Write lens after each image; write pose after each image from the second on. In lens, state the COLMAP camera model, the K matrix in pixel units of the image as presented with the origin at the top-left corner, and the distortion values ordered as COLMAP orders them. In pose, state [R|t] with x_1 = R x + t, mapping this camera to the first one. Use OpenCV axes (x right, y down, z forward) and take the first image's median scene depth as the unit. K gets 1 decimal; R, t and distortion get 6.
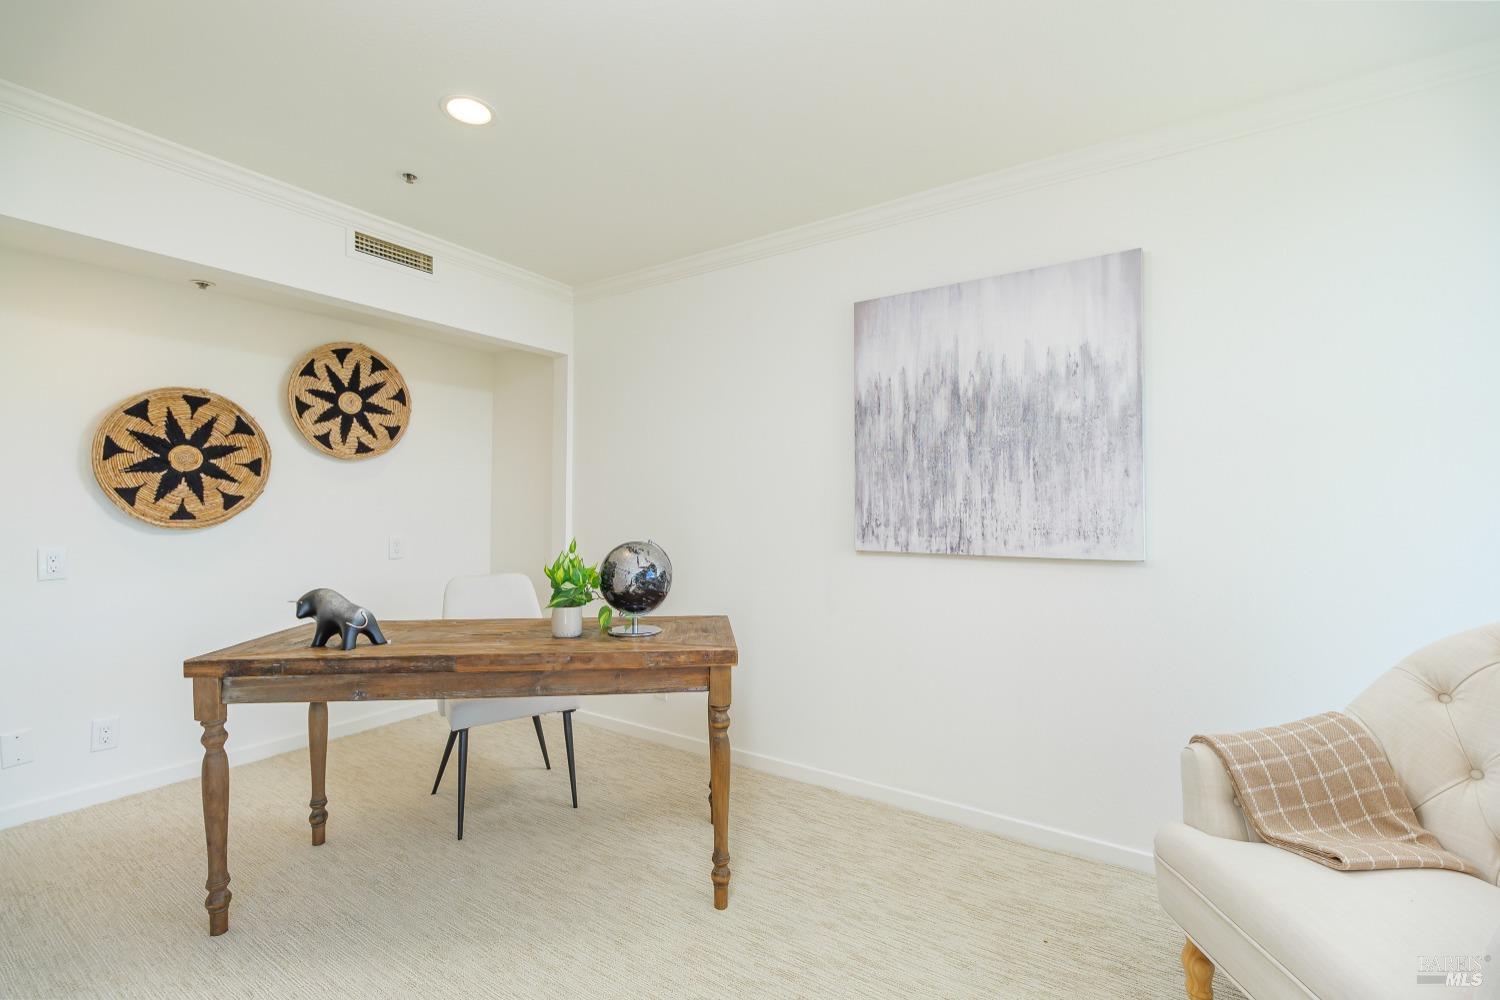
lens RADIAL K [[649.7, 0, 750.0], [0, 649.7, 500.0], [0, 0, 1]] dist [-0.000604, -0.000318]
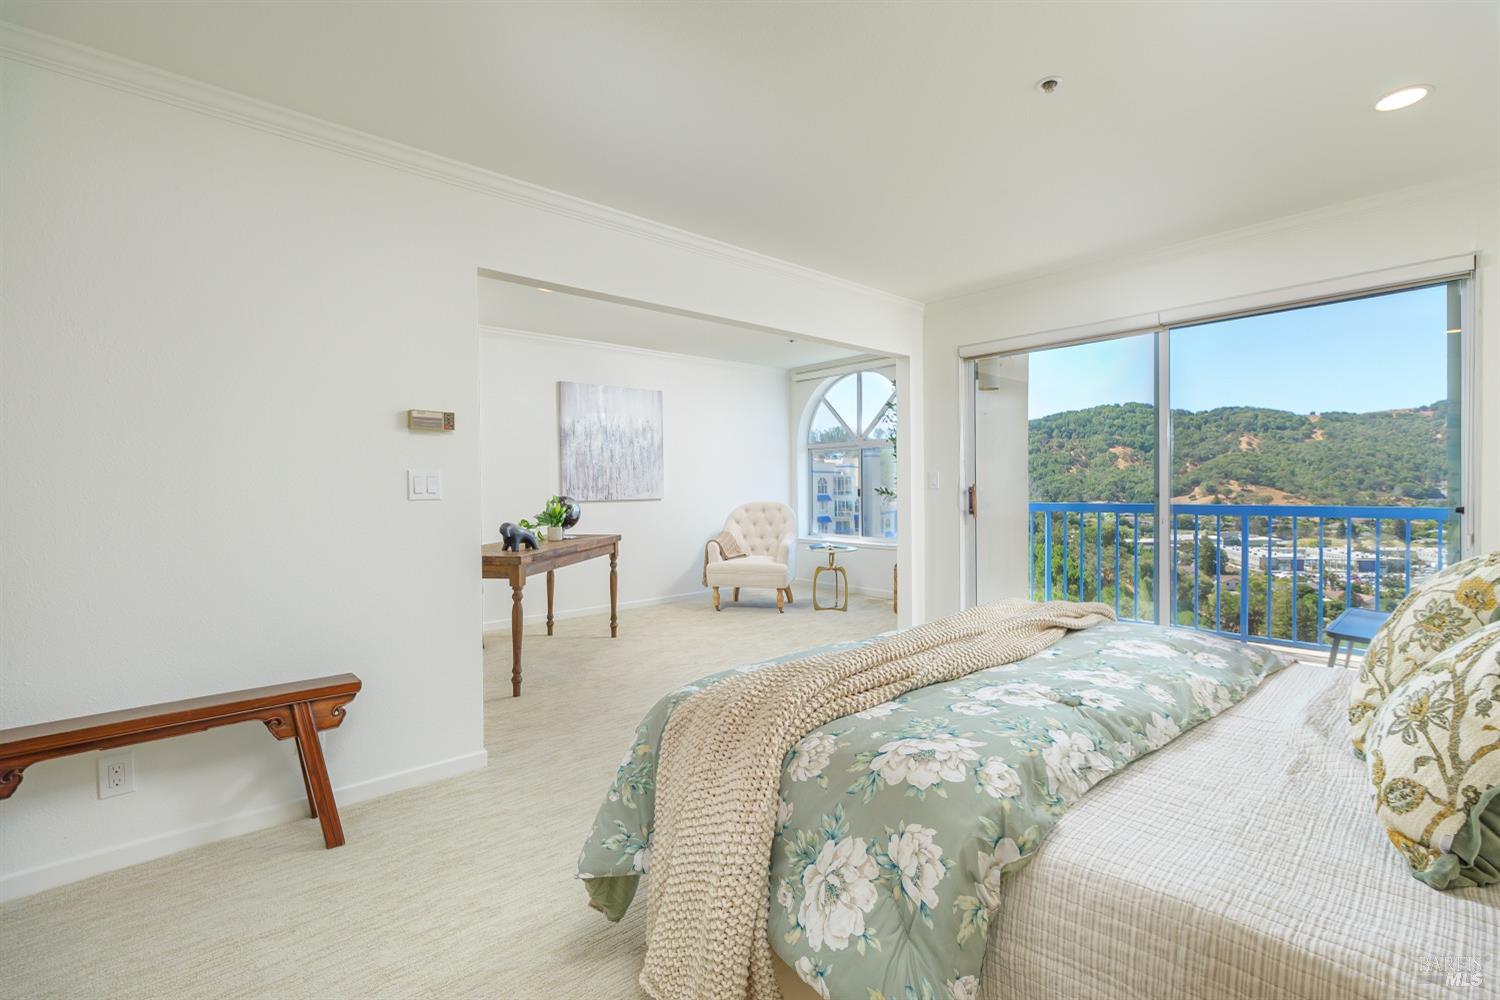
lens RADIAL K [[668.8, 0, 753.1], [0, 668.8, 488.1], [0, 0, 1]] dist [0.001439, 0.000499]
pose [[0.264443, -0.009805, 0.964351, -1.896106], [-0.001923, 0.999941, 0.010695, 0.012303], [-0.964399, -0.004683, 0.264409, -0.164398]]
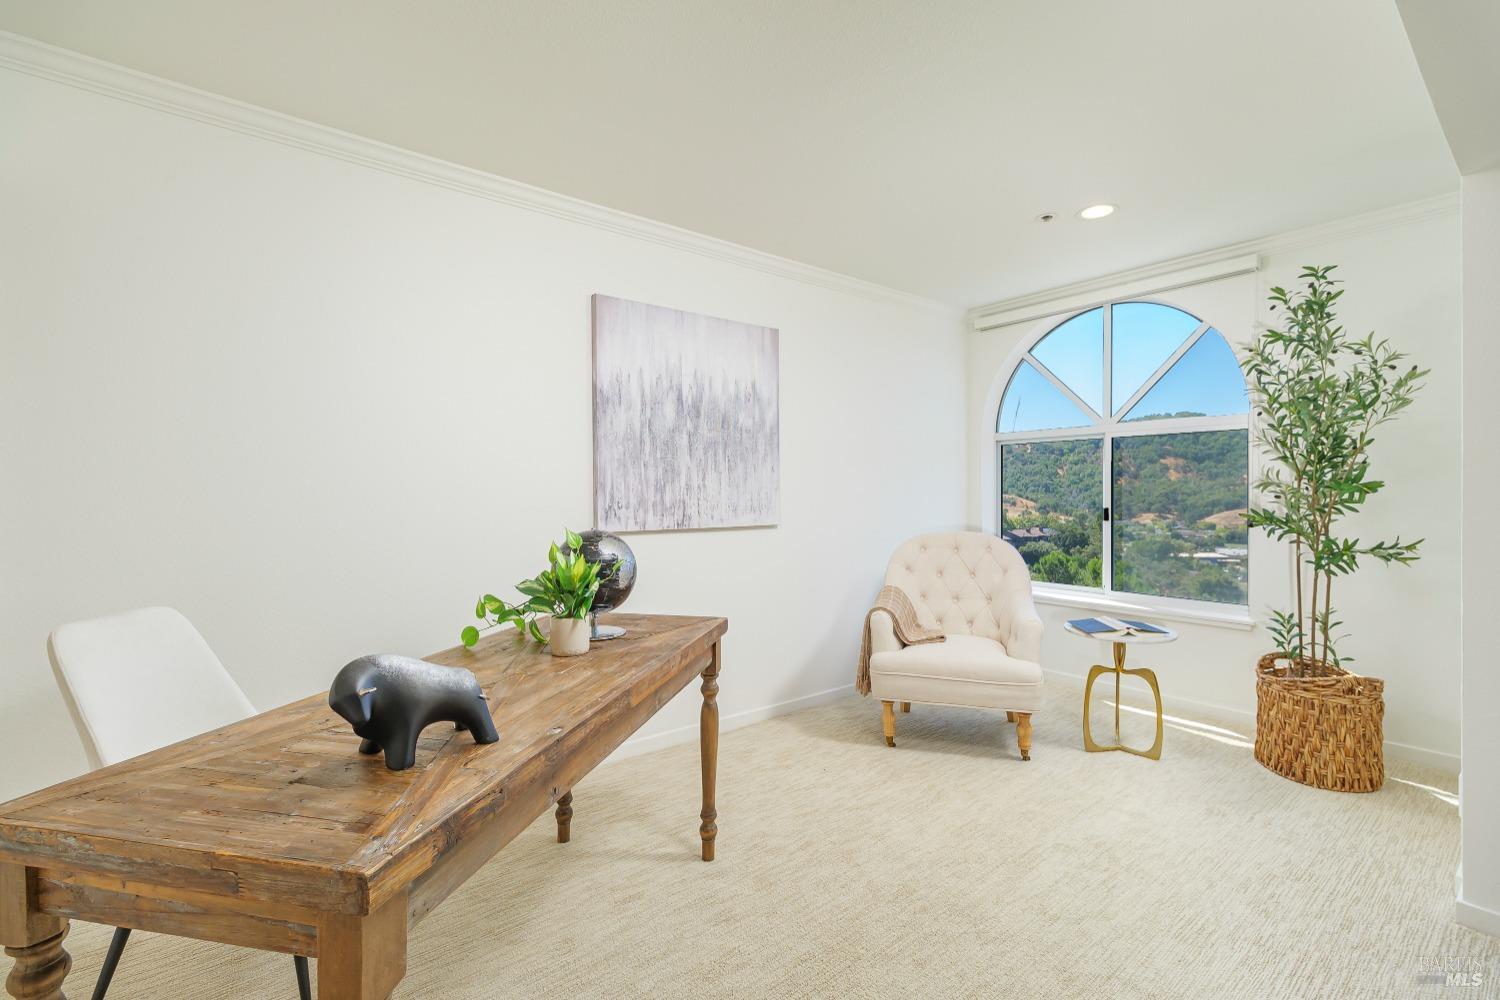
lens RADIAL K [[660.3, 0, 753.5], [0, 660.3, 504.1], [0, 0, 1]] dist [0.000405, 0.000041]
pose [[0.318626, -0.018376, 0.947703, -0.834633], [-0.011098, 0.999671, 0.023115, 0.005080], [-0.947816, -0.017883, 0.318317, 0.462614]]
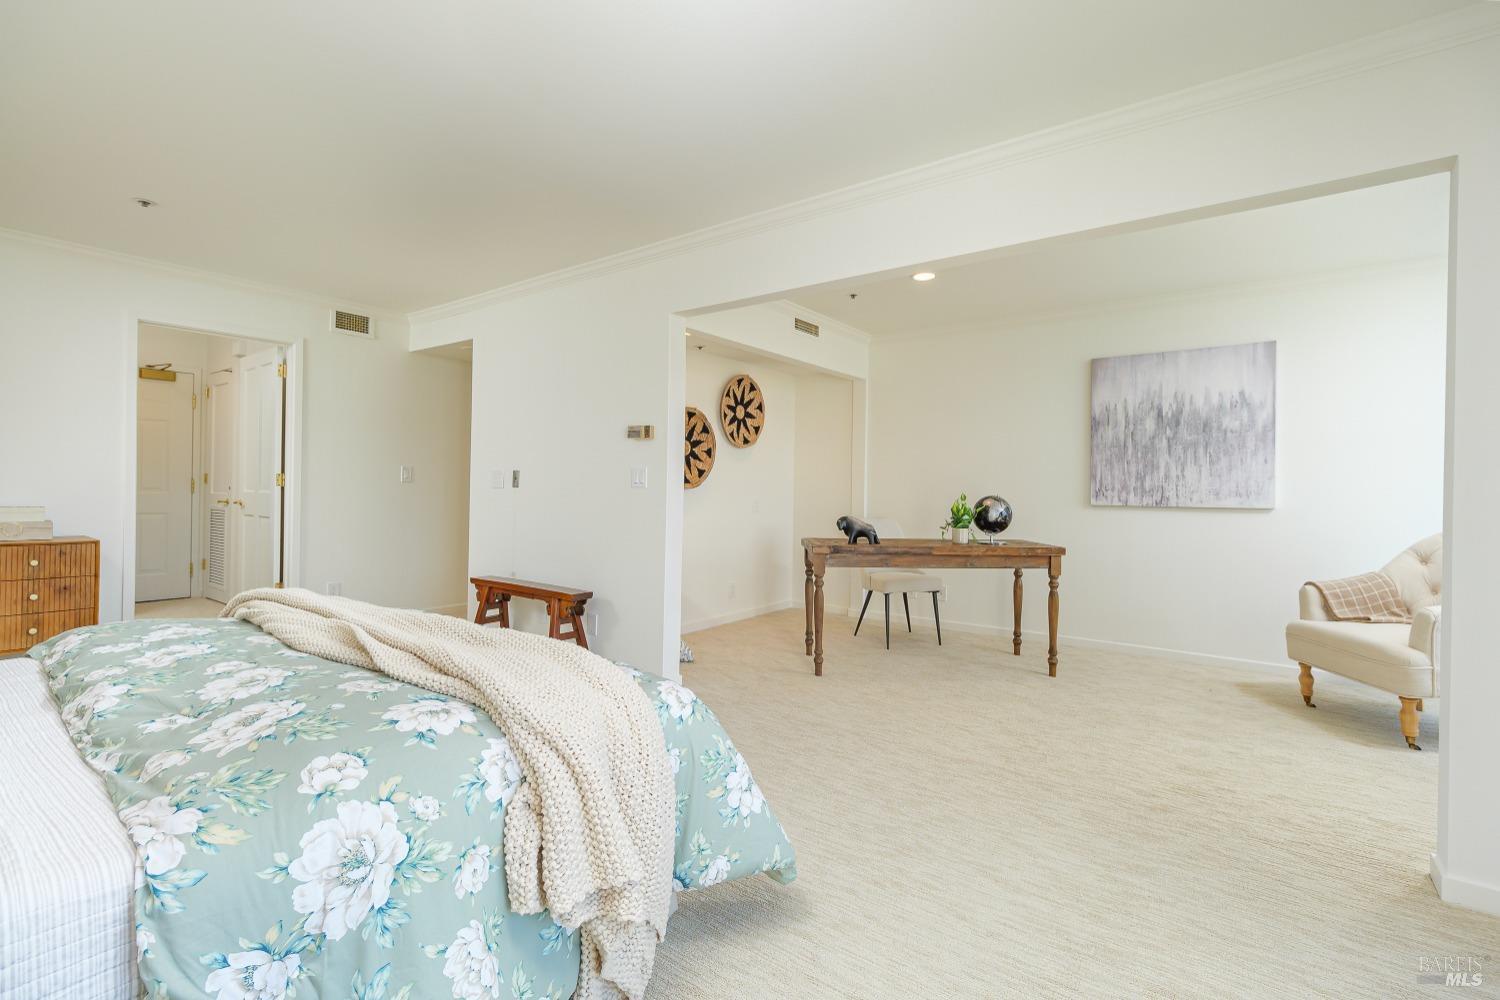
lens RADIAL K [[668.8, 0, 753.1], [0, 668.8, 488.1], [0, 0, 1]] dist [0.001439, 0.000499]
pose [[0.997827, 0.010577, -0.065033, -0.662337], [-0.009860, 0.999887, 0.011350, 0.023969], [0.065145, -0.010684, 0.997819, -0.880690]]
